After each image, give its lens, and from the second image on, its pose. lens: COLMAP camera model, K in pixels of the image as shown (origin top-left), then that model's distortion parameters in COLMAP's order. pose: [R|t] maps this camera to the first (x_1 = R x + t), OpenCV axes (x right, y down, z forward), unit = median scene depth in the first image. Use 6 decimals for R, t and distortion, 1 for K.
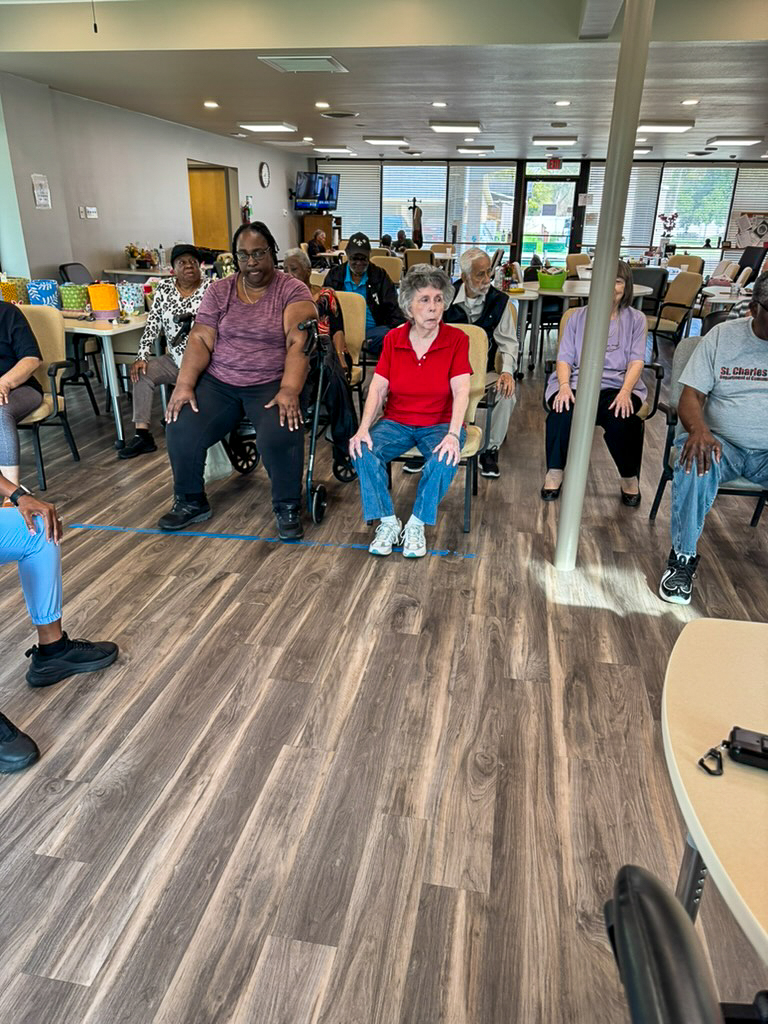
lens RADIAL K [[720.7, 0, 390.9], [0, 720.7, 513.7], [0, 0, 1]] dist [0.049818, -0.055067]
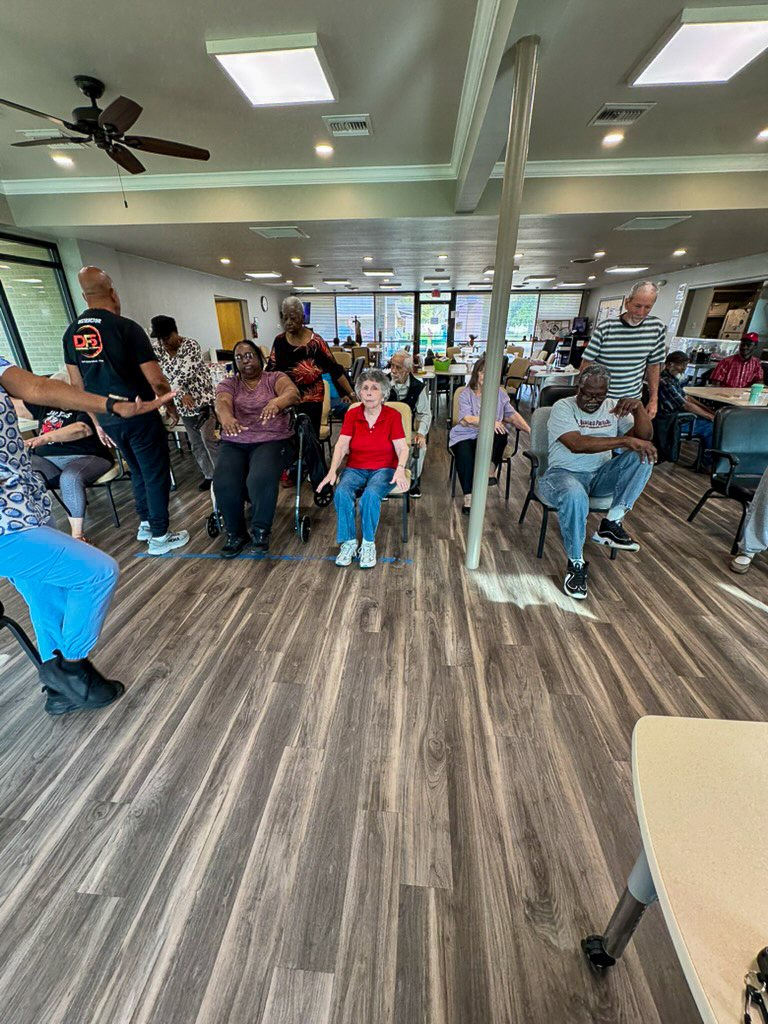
lens RADIAL K [[406.4, 0, 384.3], [0, 406.4, 510.3], [0, 0, 1]] dist [-0.002625, 0.000768]
pose [[0.995385, -0.059210, 0.075512, 0.001490], [0.056155, 0.997540, 0.041952, -0.099507], [-0.077810, -0.037518, 0.996262, 0.196085]]
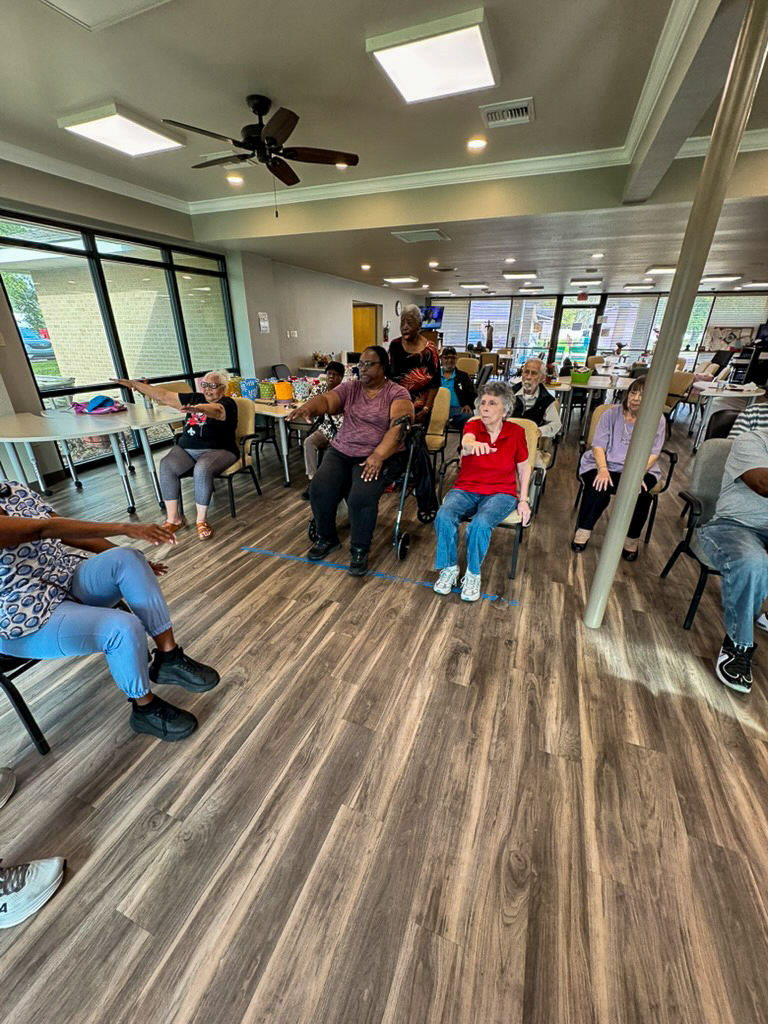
lens RADIAL K [[406.4, 0, 384.2], [0, 406.4, 510.8], [0, 0, 1]] dist [-0.002625, 0.000768]
pose [[0.979930, 0.069339, -0.186894, 0.007670], [-0.063864, 0.997339, 0.035166, -0.138835], [0.188835, -0.022524, 0.981751, 0.280247]]
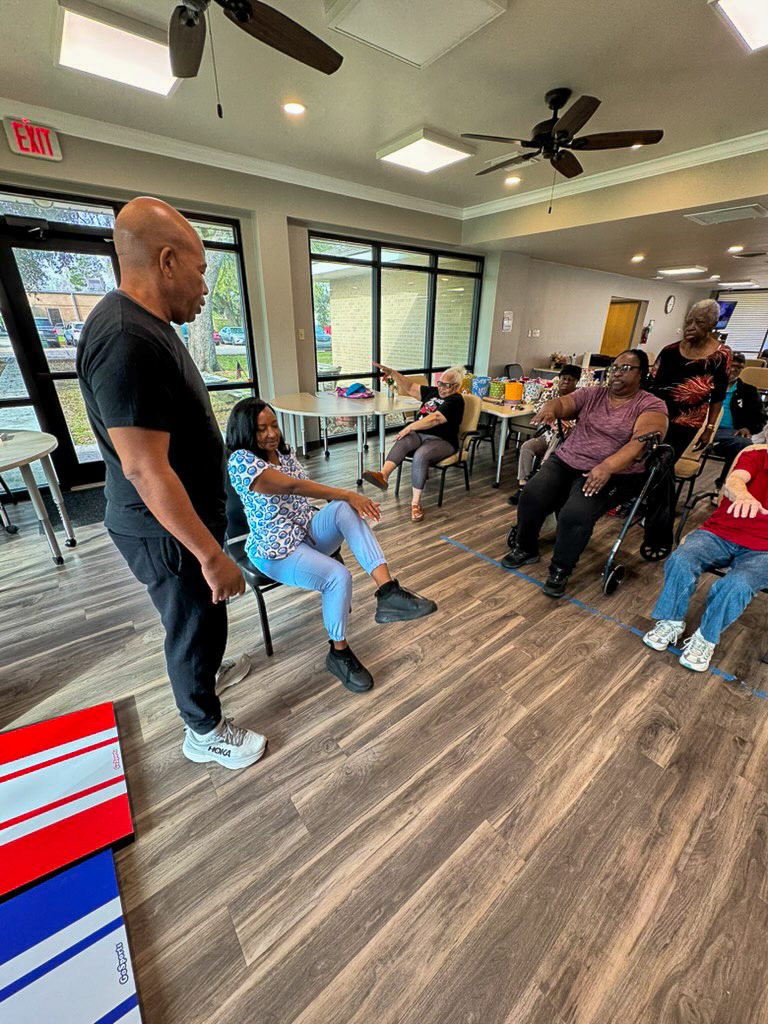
lens RADIAL K [[406.4, 0, 384.8], [0, 406.4, 510.5], [0, 0, 1]] dist [-0.002625, 0.000768]
pose [[0.748530, 0.266603, -0.607146, -0.005365], [-0.249790, 0.961535, 0.114260, -0.138786], [0.614254, 0.066131, 0.786332, 0.271617]]
